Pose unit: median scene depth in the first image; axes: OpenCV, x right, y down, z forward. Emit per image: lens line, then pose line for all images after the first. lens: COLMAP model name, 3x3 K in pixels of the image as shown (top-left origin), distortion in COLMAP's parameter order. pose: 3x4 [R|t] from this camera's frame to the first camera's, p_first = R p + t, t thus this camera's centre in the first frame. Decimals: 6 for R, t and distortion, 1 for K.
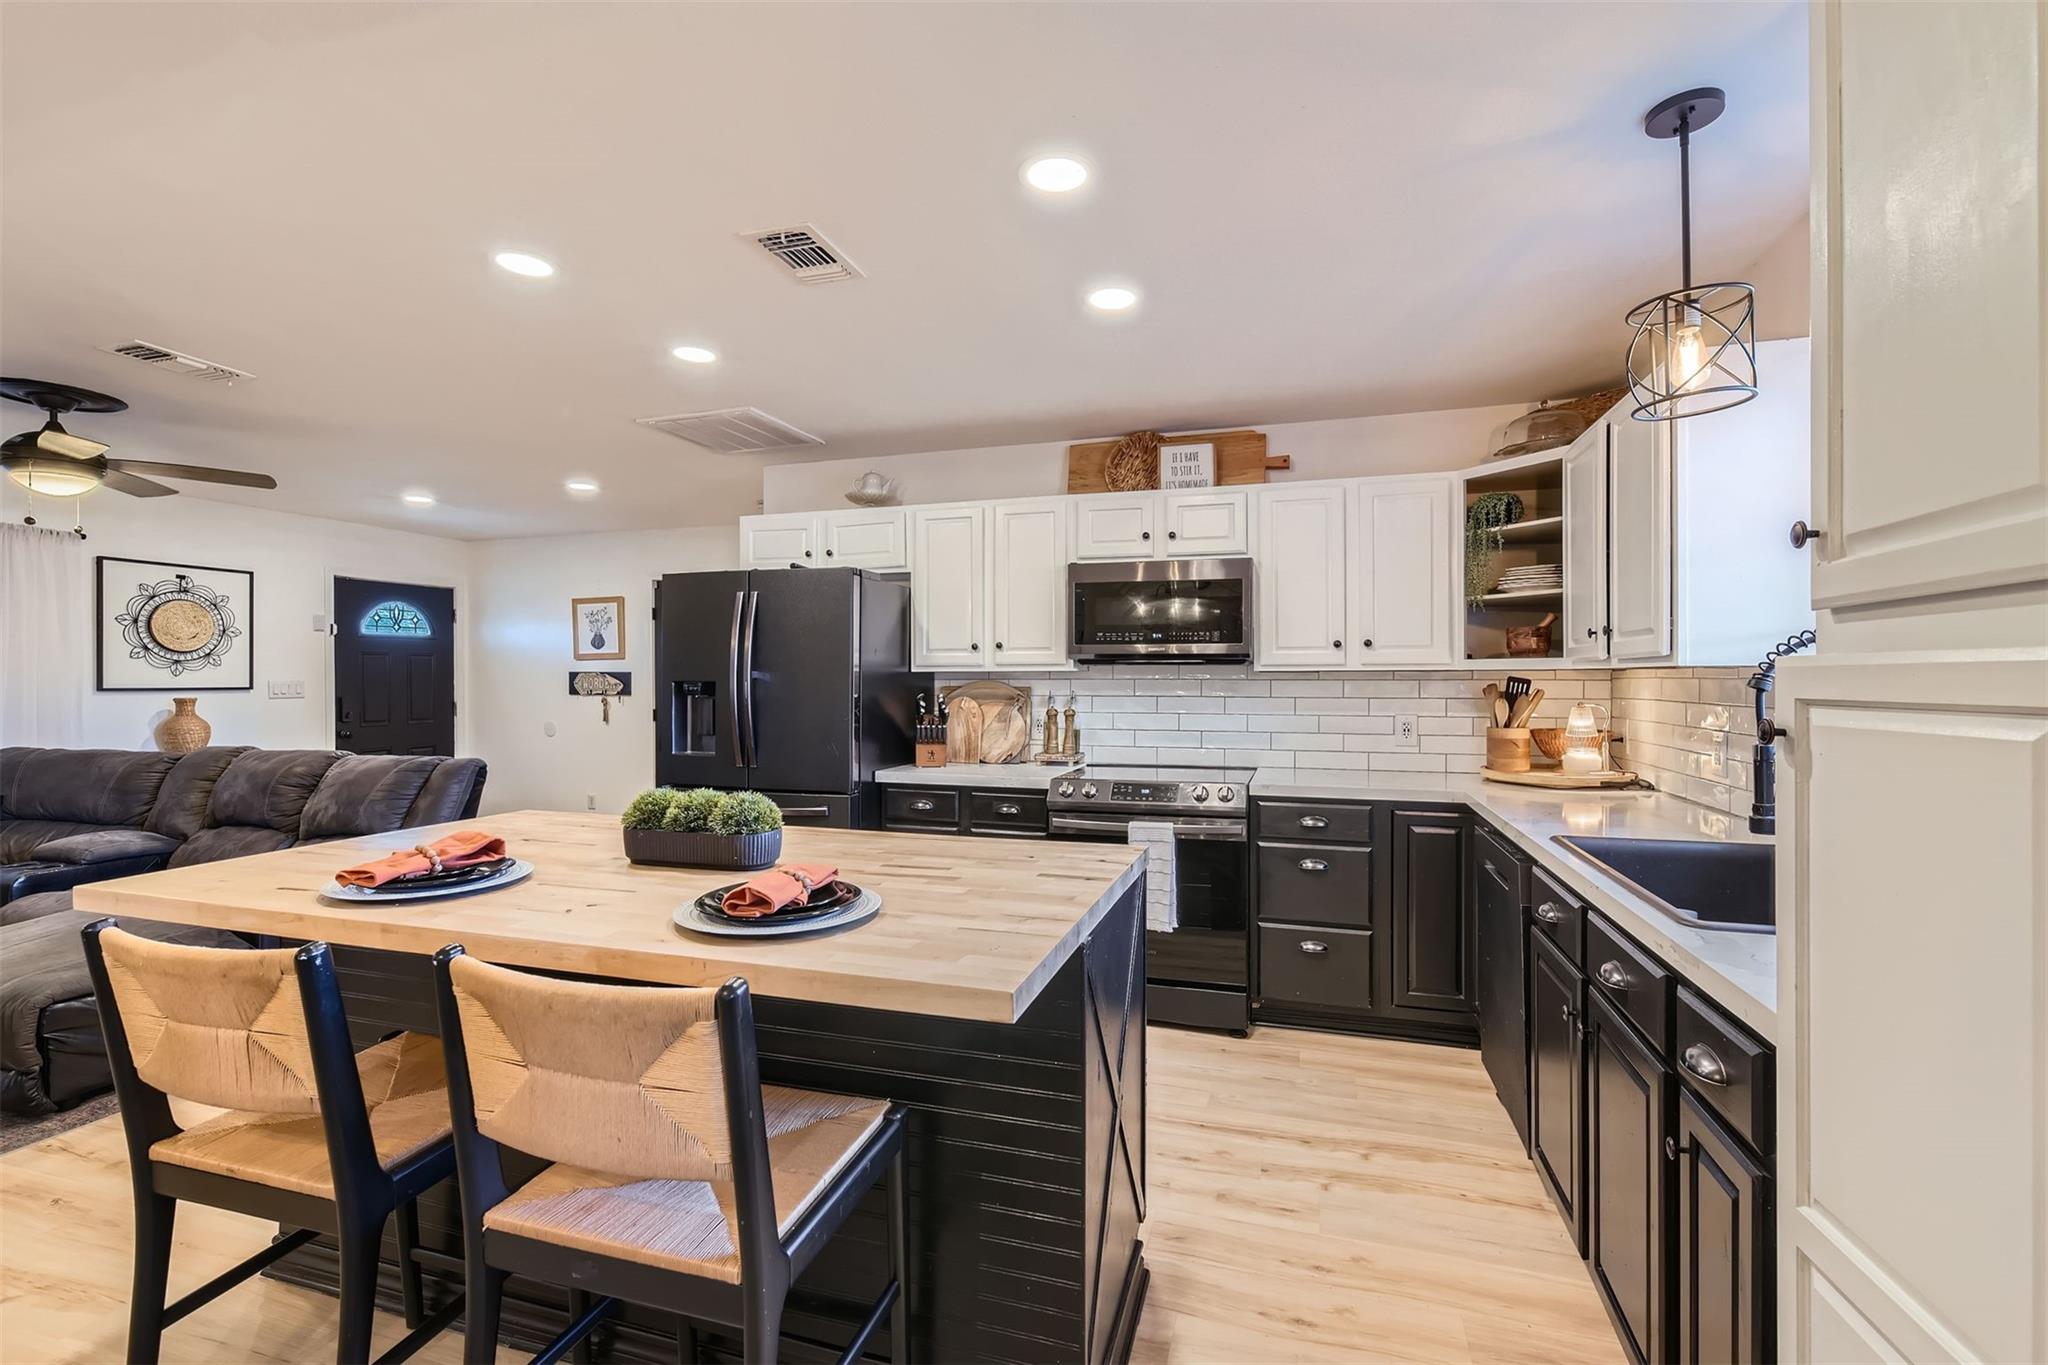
lens RADIAL K [[881.5, 0, 1032.5], [0, 881.5, 679.3], [0, 0, 1]] dist [0.000615, 0.000180]
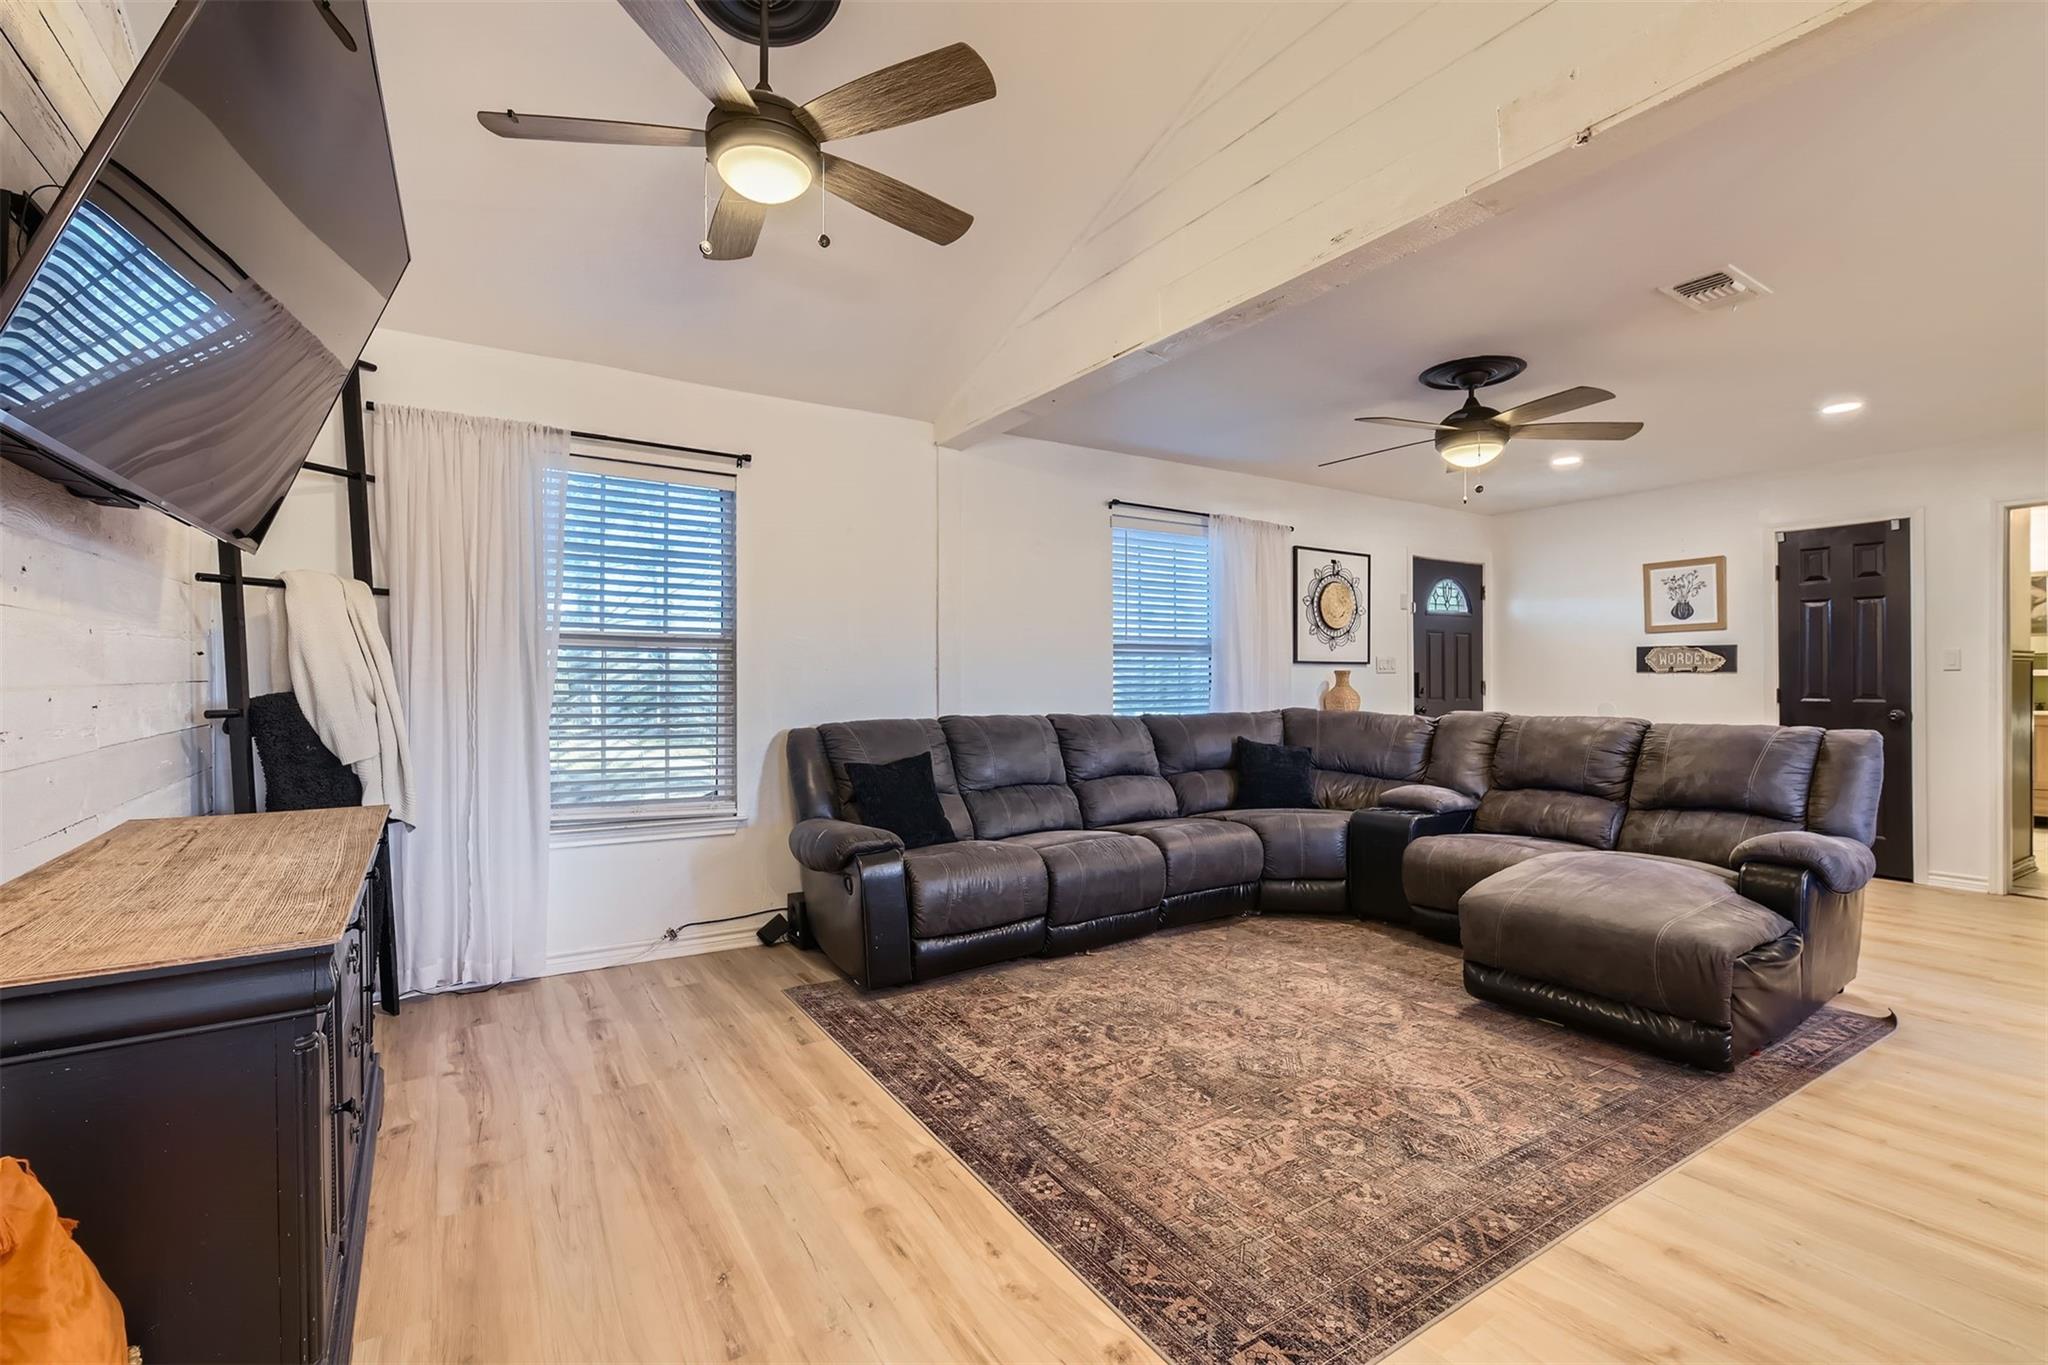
lens RADIAL K [[916.3, 0, 1057.0], [0, 916.3, 676.3], [0, 0, 1]] dist [0.011349, 0.000196]
pose [[0.774977, -0.000086, -0.631989, -0.494000], [-0.001609, 0.999996, -0.002109, 0.030782], [0.631987, 0.002651, 0.774974, -0.114002]]
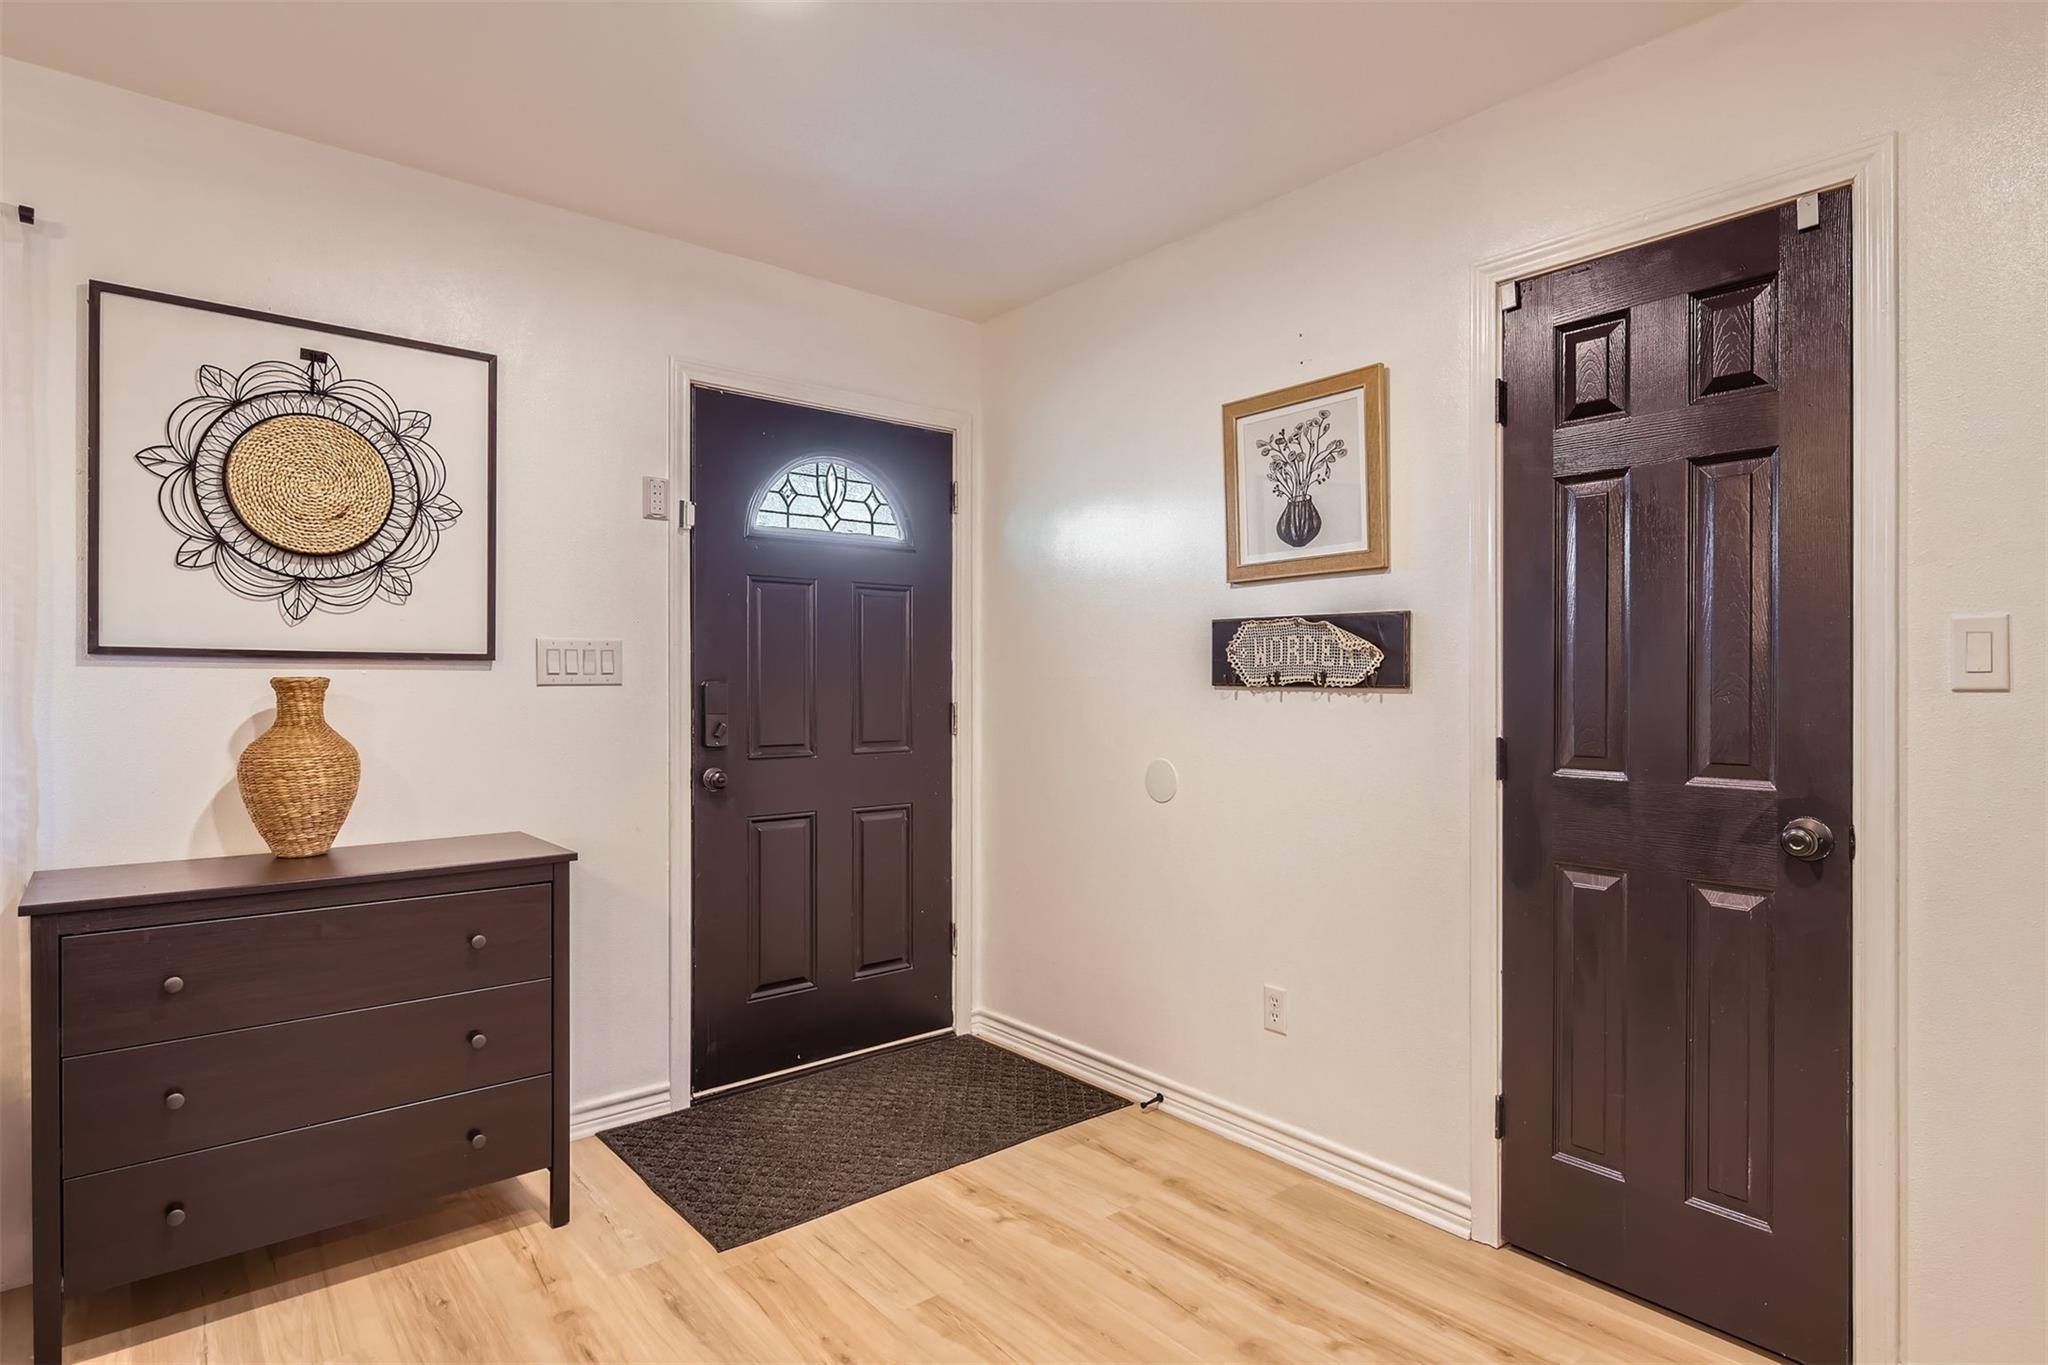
lens RADIAL K [[1091.4, 0, 1031.8], [0, 1091.4, 679.9], [0, 0, 1]] dist [0.000663, 0.000300]
pose [[0.841780, 0.004912, -0.539799, -0.446186], [-0.006271, 0.999980, -0.000680, 0.019902], [0.539785, 0.003958, 0.841794, 0.757324]]
